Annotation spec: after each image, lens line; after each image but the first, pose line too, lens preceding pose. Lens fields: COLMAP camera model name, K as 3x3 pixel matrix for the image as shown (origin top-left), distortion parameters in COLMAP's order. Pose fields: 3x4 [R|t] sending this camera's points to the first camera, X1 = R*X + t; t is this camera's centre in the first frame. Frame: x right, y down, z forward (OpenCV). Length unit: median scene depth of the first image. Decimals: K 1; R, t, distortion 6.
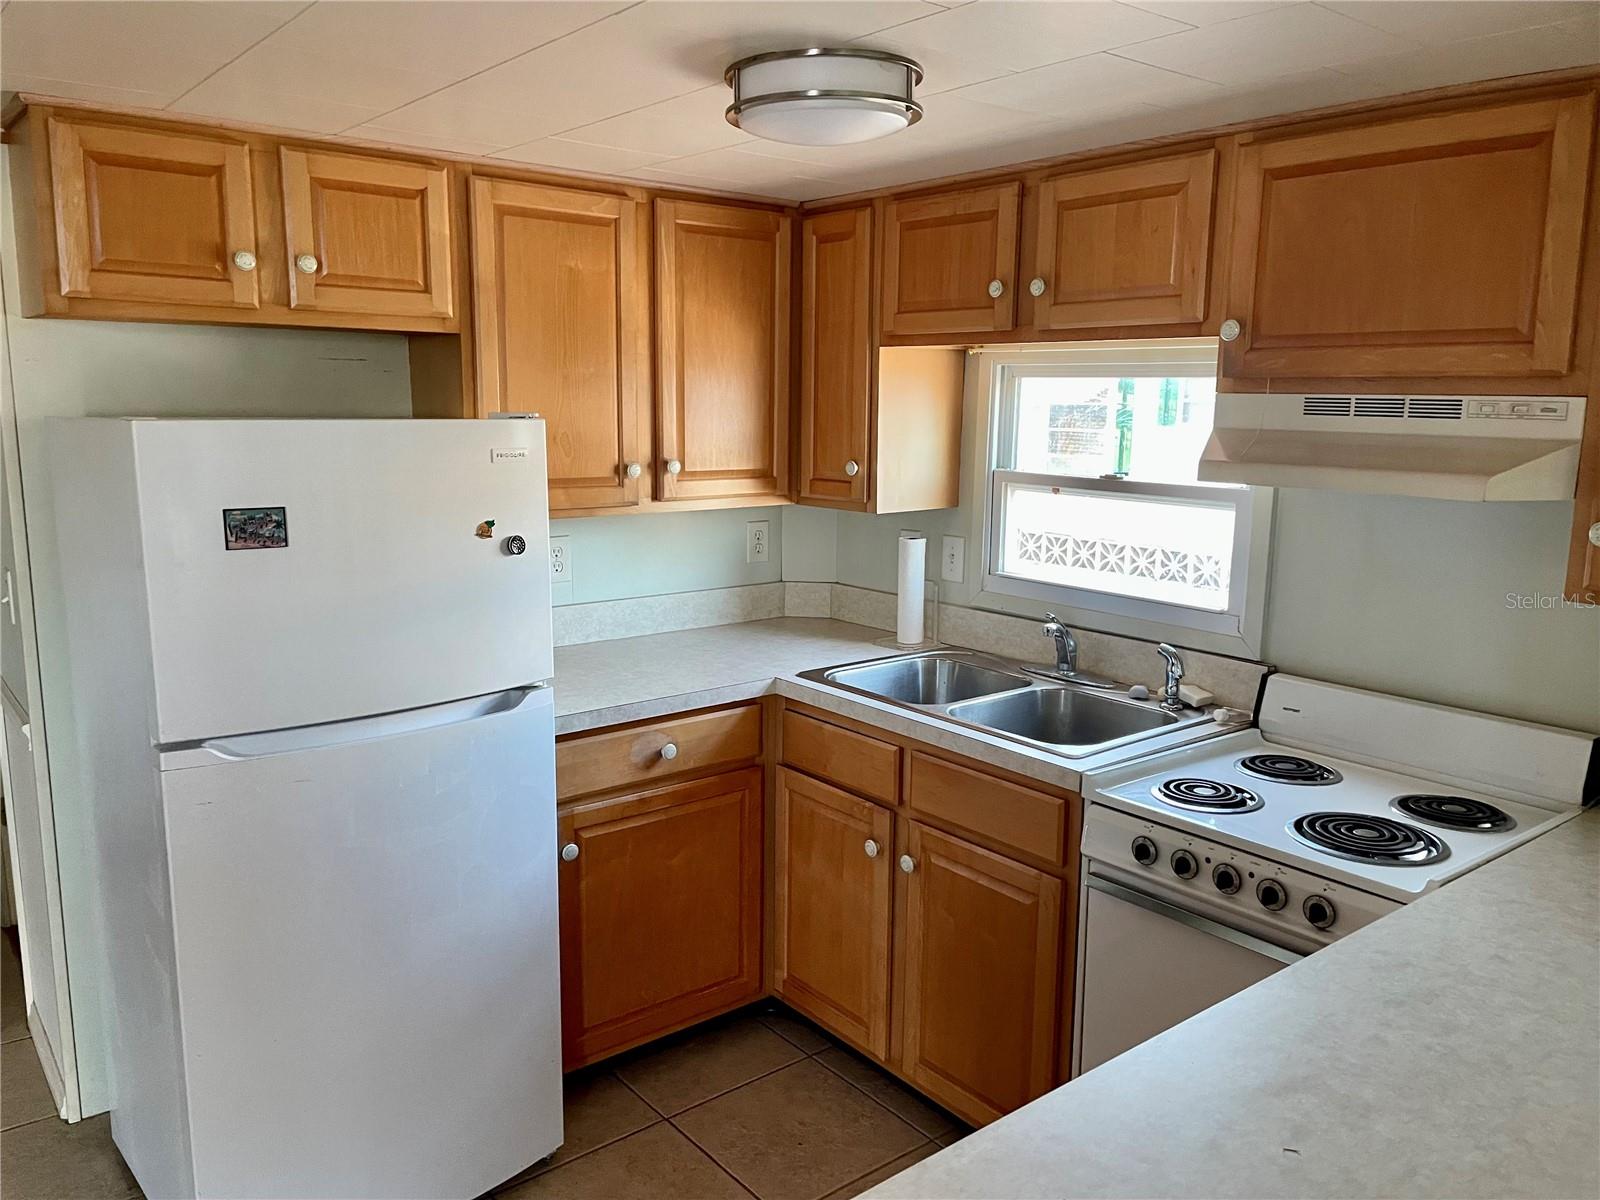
lens RADIAL K [[1215.3, 0, 800.0], [0, 1215.3, 600.0], [0, 0, 1]] dist [0.037543, -0.067835]
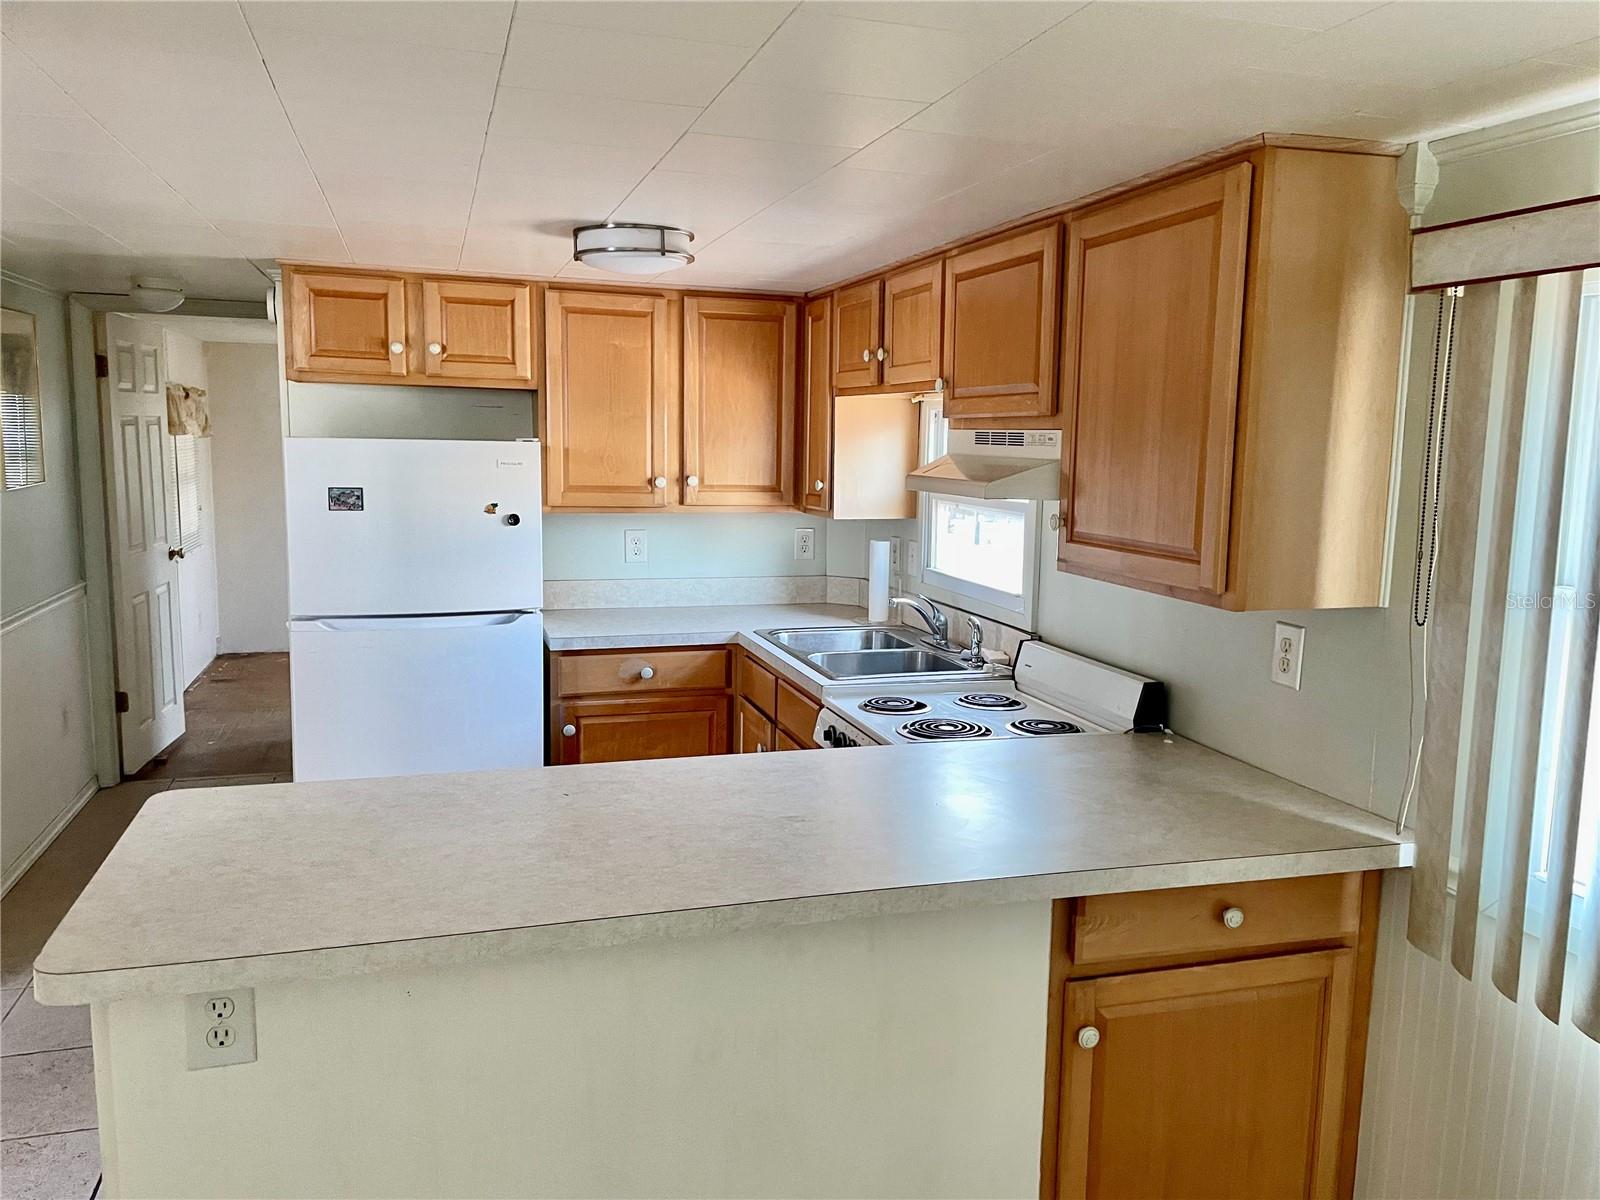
lens RADIAL K [[1216.6, 0, 814.3], [0, 1216.6, 587.2], [0, 0, 1]] dist [0.001610, 0.000432]
pose [[0.935513, 0.051502, -0.349517, 0.619958], [-0.068968, 0.996906, -0.037703, 0.067511], [0.346494, 0.059377, 0.936171, -0.317874]]
